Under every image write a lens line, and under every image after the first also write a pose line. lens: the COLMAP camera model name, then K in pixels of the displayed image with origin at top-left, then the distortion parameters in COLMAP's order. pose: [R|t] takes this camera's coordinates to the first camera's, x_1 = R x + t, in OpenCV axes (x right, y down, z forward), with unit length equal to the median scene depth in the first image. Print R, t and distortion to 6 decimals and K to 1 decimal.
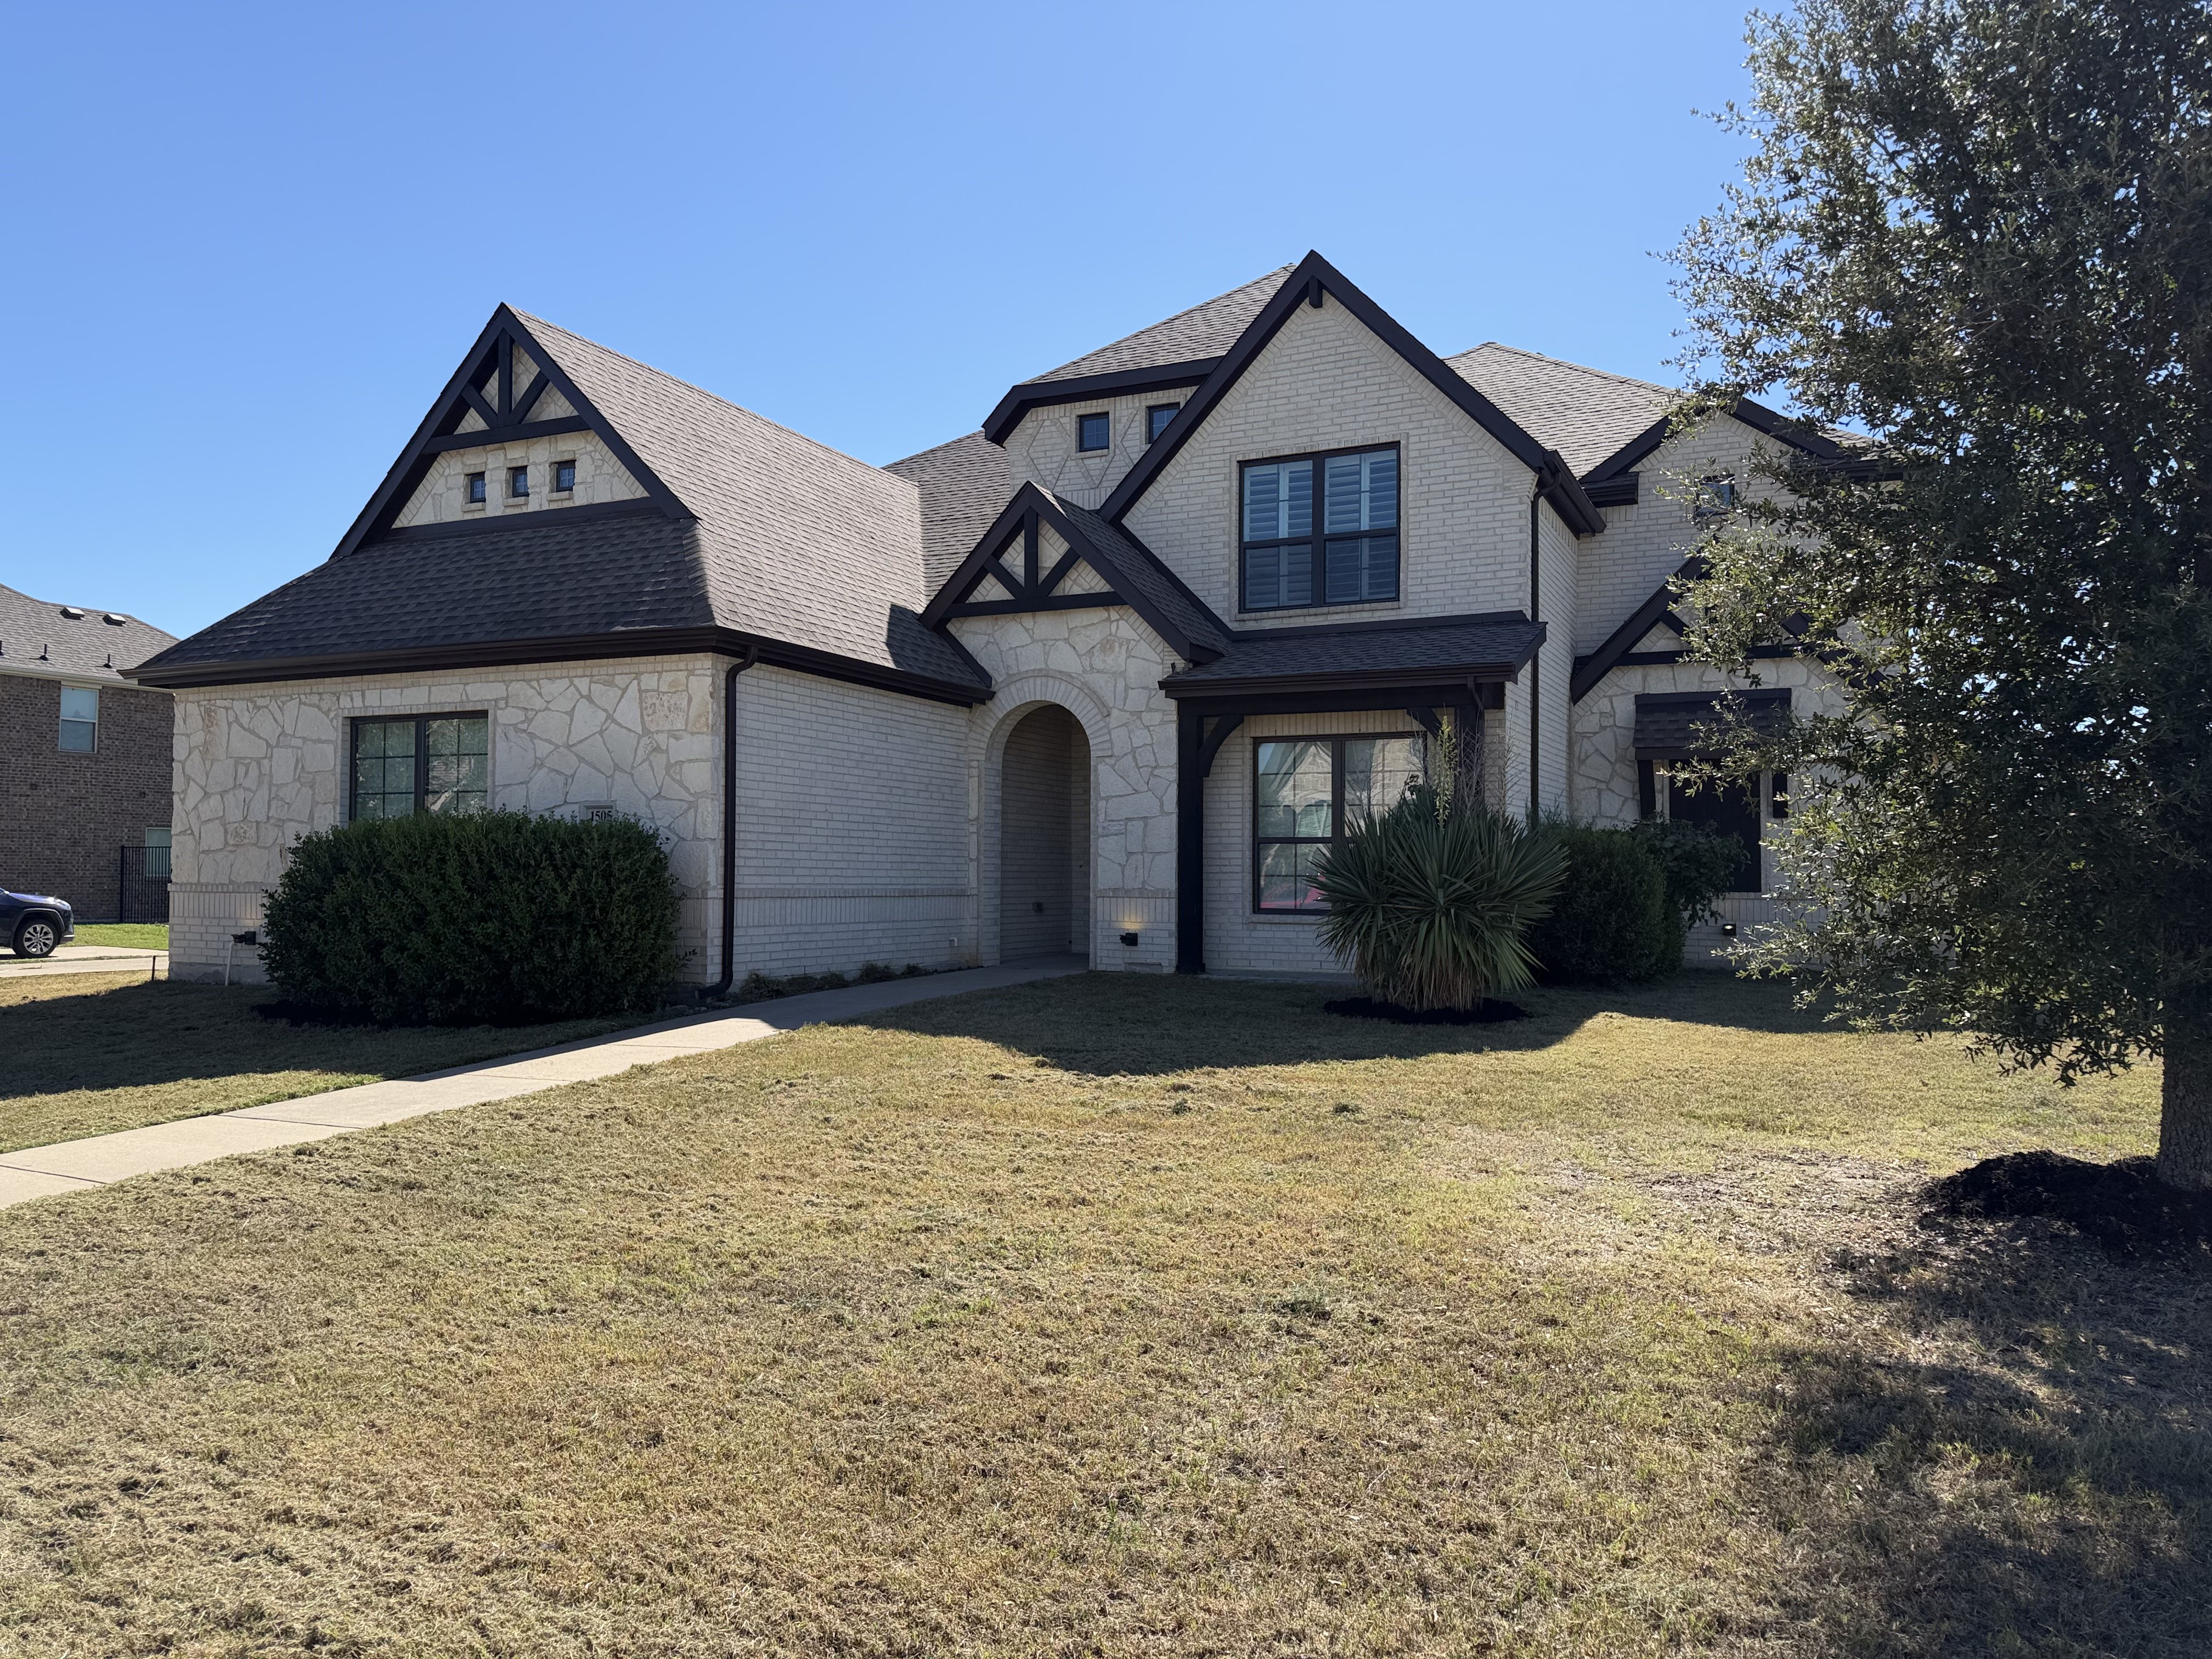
lens RADIAL K [[1540.3, 0, 1096.1], [0, 1540.3, 831.8], [0, 0, 1]] dist [0.069227, -0.006605]
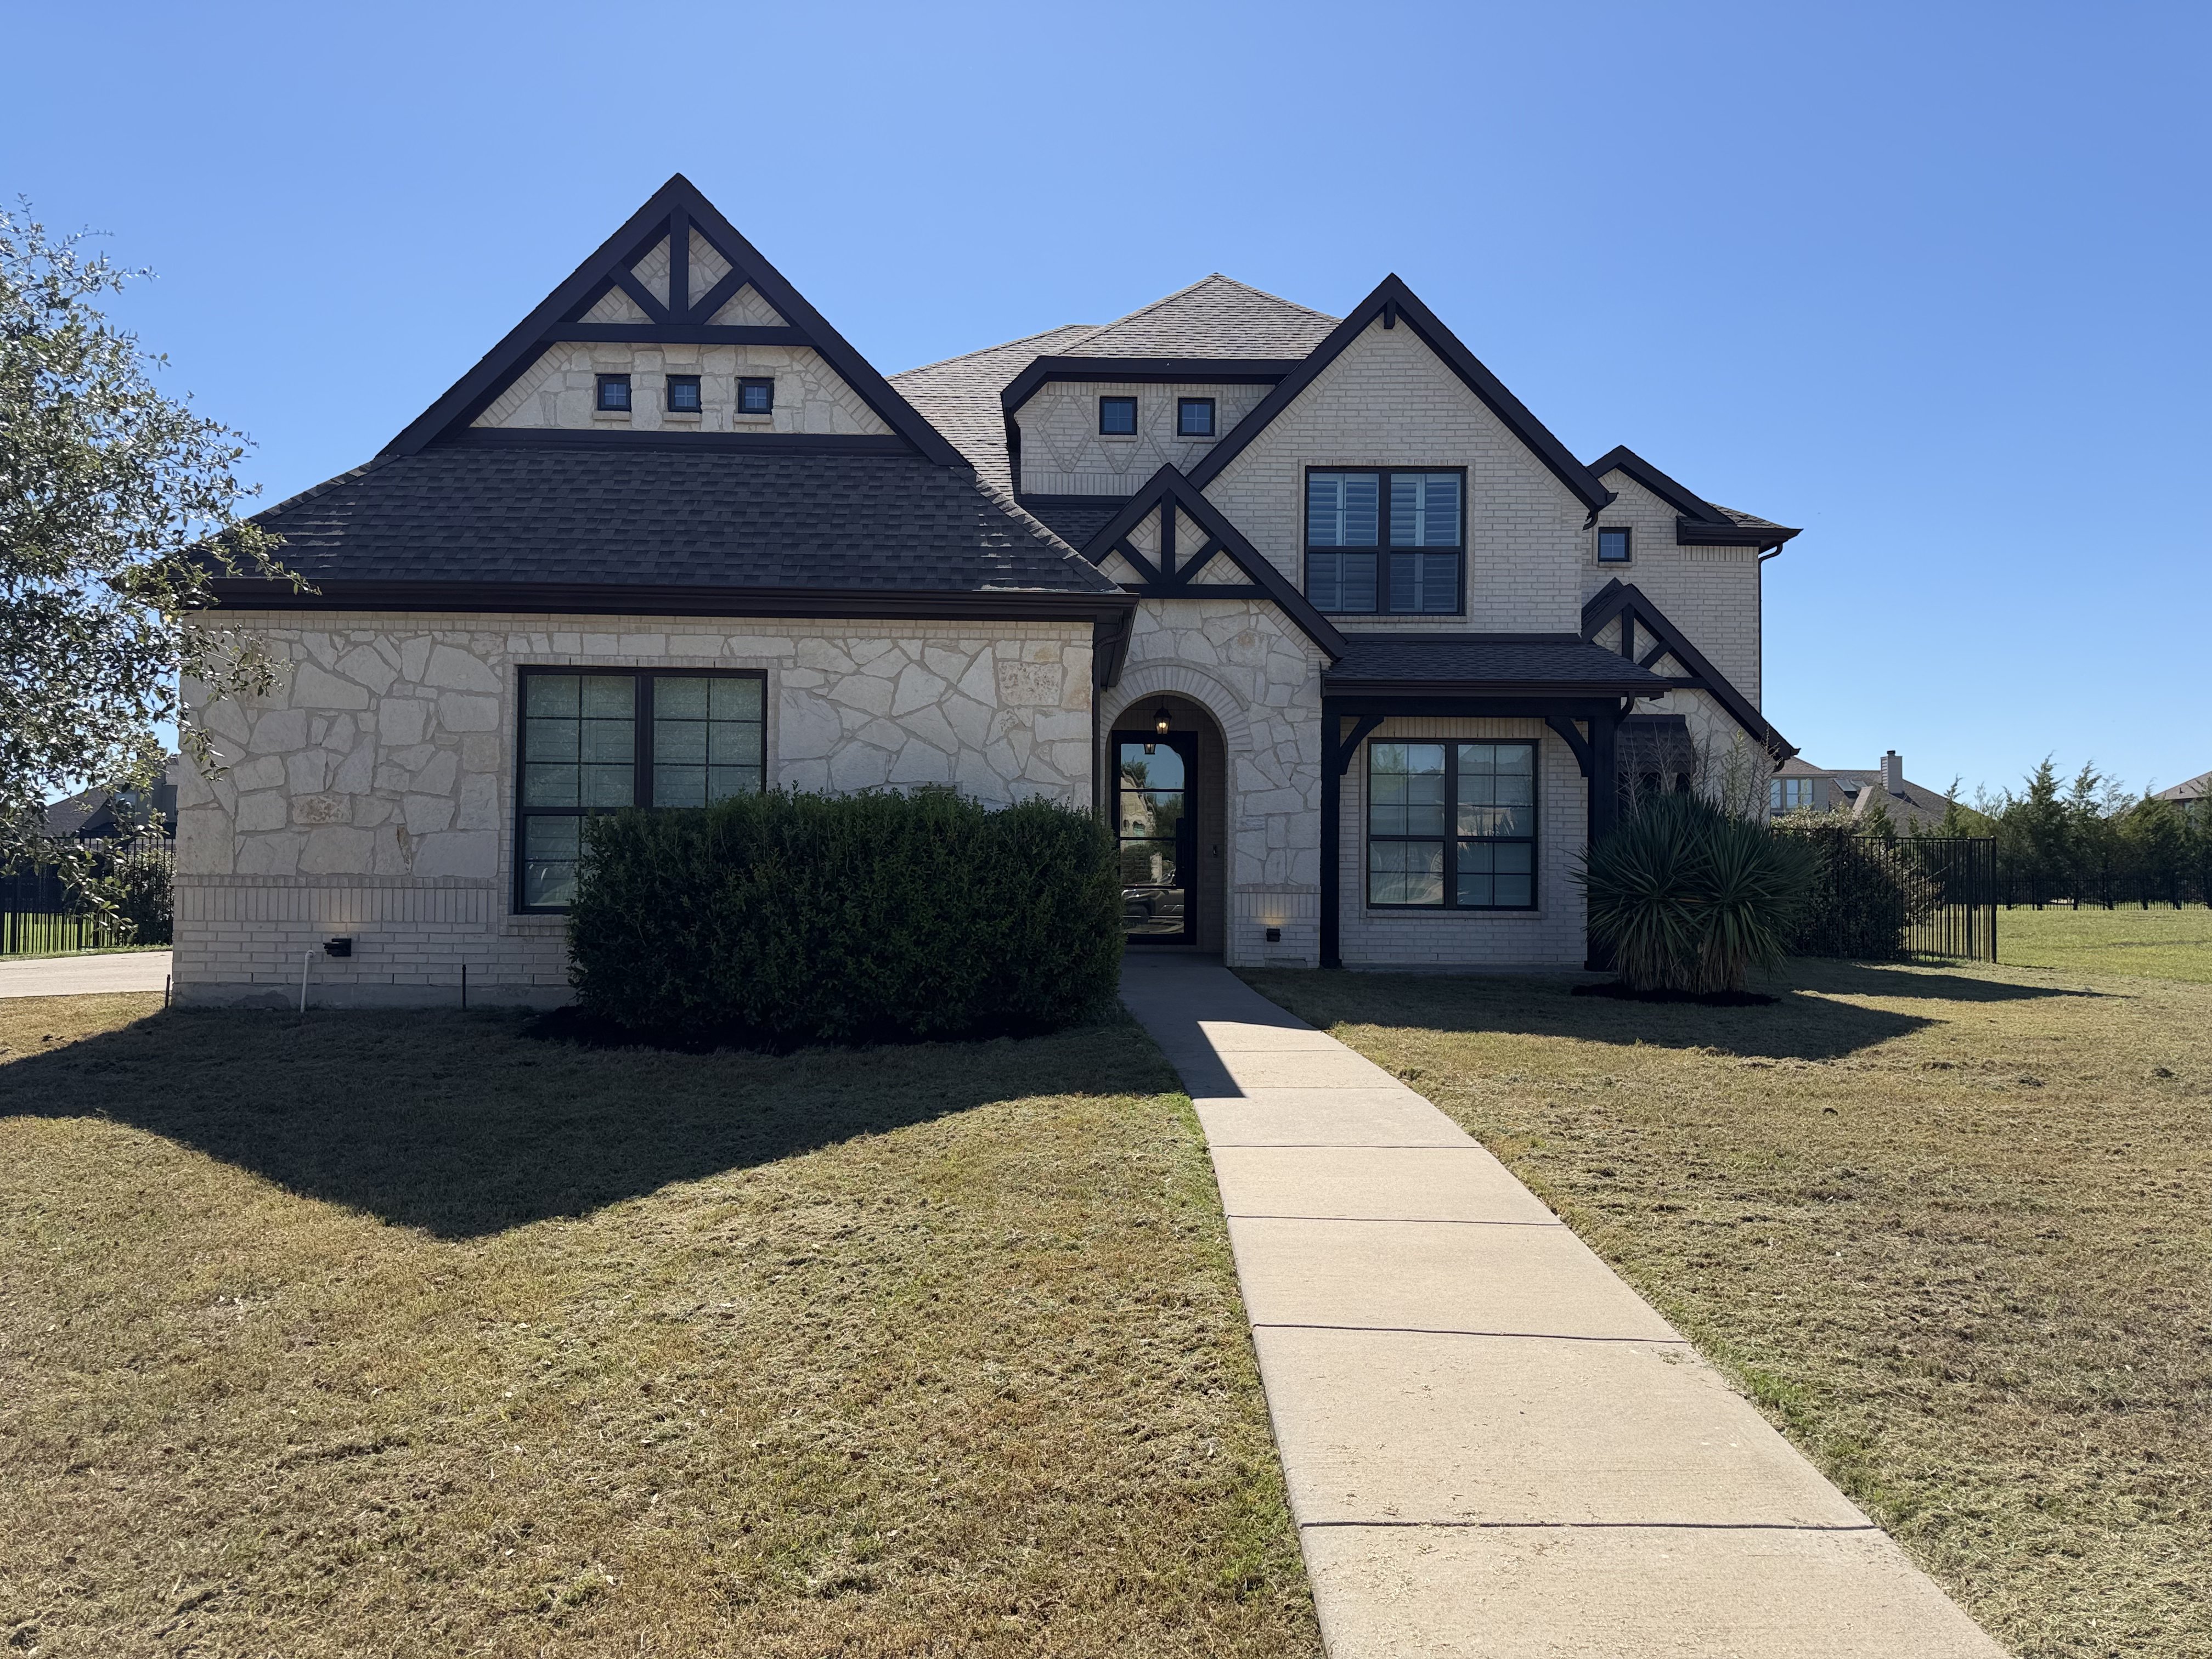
lens RADIAL K [[1540.3, 0, 1096.8], [0, 1540.3, 834.8], [0, 0, 1]] dist [0.069227, -0.006605]
pose [[0.898639, 0.015593, 0.438412, -0.523499], [-0.017475, 0.999847, 0.000259, 0.006627], [-0.438341, -0.007894, 0.898774, 0.153727]]
